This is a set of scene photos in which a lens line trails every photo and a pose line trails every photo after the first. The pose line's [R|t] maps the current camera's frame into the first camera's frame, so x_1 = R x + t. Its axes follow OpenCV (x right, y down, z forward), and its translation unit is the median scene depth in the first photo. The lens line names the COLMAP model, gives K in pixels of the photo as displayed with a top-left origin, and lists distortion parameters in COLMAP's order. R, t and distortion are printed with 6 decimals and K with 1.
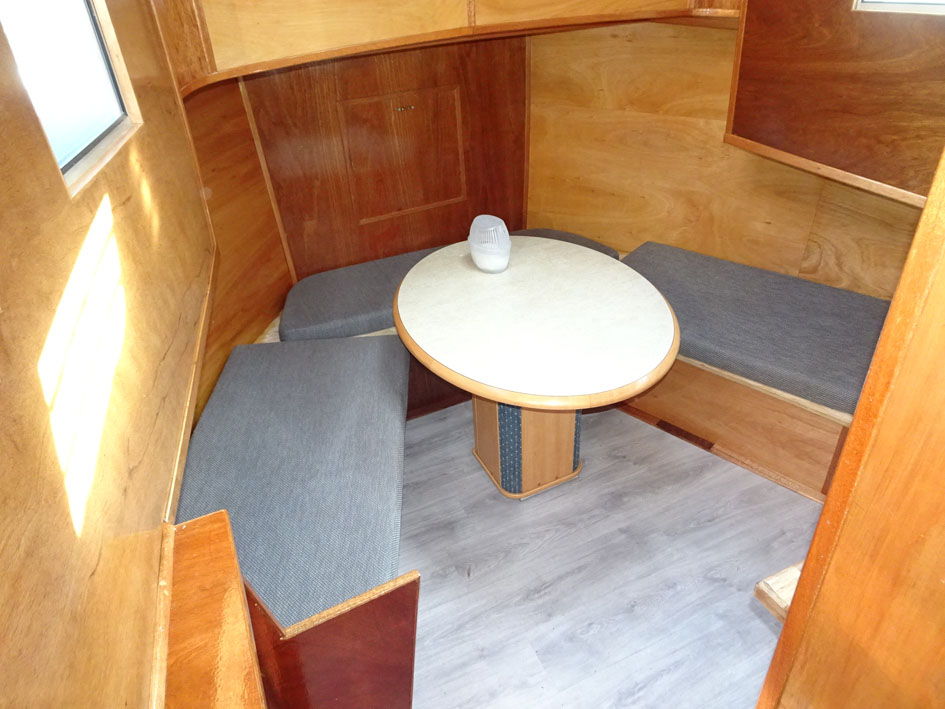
lens RADIAL K [[672.0, 0, 469.5], [0, 672.0, 356.6], [0, 0, 1]] dist [0.003299, 0.003784]
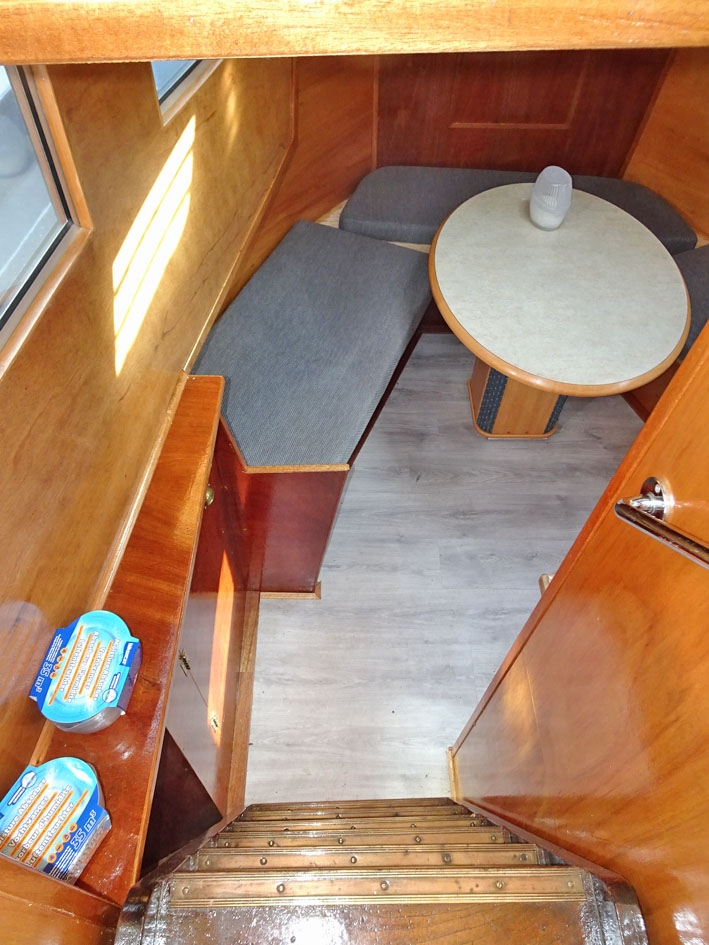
lens RADIAL K [[672.0, 0, 354.8], [0, 672.0, 470.1], [0, 0, 1]] dist [0.003299, 0.003784]
pose [[0.906923, 0.382251, -0.177129, 0.161716], [-0.298946, 0.880146, 0.368747, -0.155391], [0.296853, -0.281473, 0.912497, -0.192520]]
